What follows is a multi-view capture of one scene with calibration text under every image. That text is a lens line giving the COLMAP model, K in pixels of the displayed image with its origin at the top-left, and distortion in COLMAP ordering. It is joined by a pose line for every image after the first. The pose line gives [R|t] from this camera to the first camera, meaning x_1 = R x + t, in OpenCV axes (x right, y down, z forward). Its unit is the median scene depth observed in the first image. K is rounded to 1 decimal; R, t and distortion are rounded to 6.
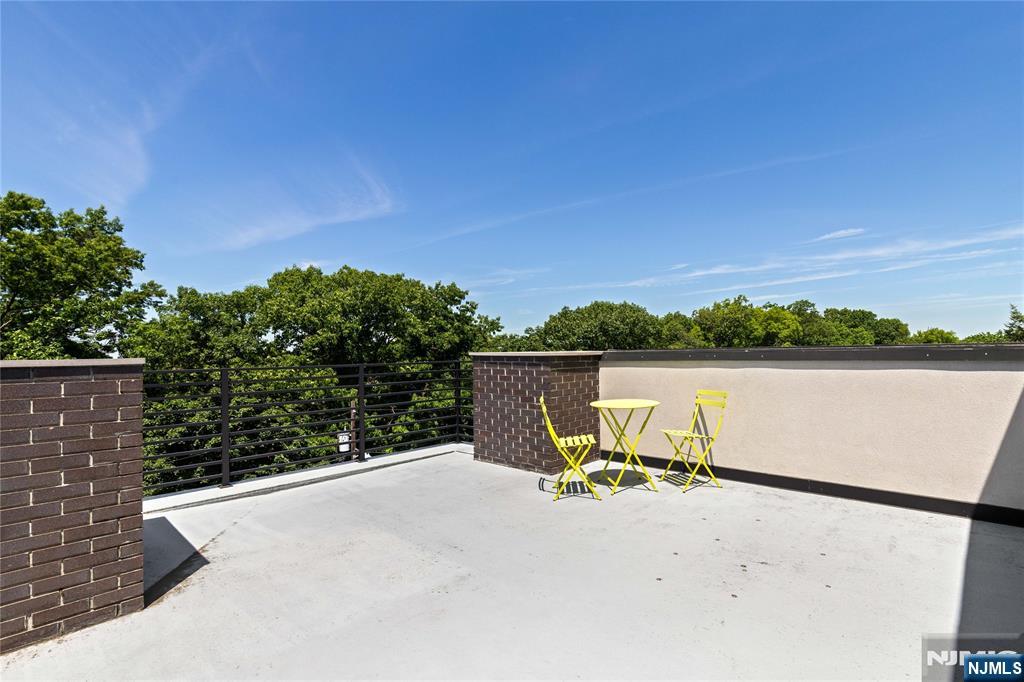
lens RADIAL K [[490.8, 0, 513.7], [0, 490.8, 342.6], [0, 0, 1]] dist [0.001380, 0.000018]
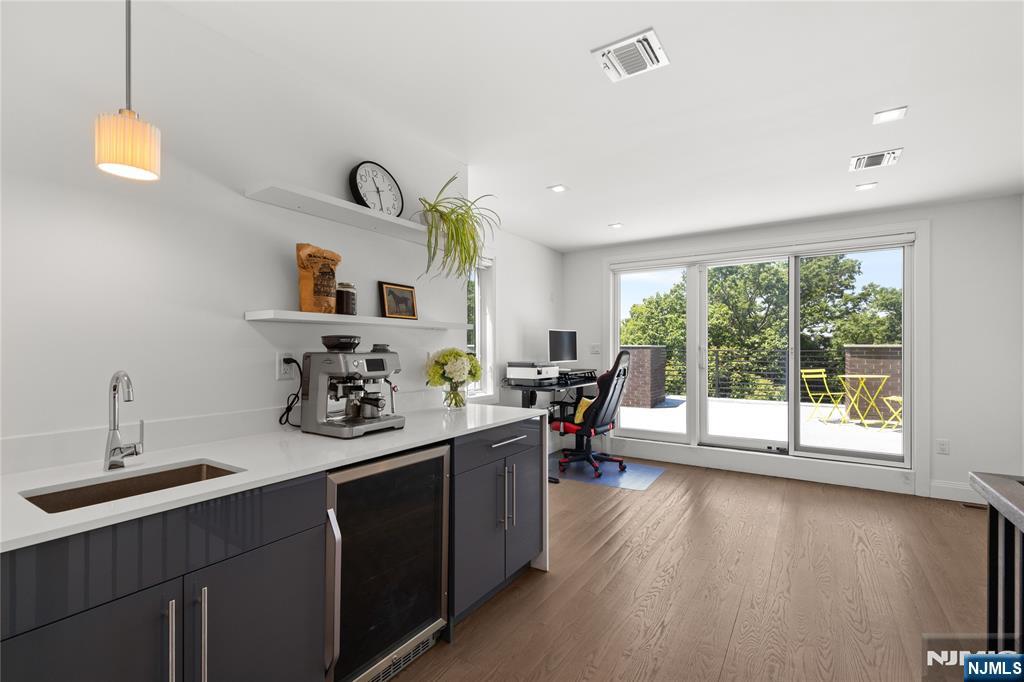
lens RADIAL K [[465.0, 0, 513.9], [0, 465.0, 347.1], [0, 0, 1]] dist [0.011670, 0.000092]
pose [[0.182264, 0.015938, -0.983120, 0.316809], [0.014257, 0.999721, 0.018850, -0.004299], [0.983146, -0.017452, 0.181986, -0.087428]]
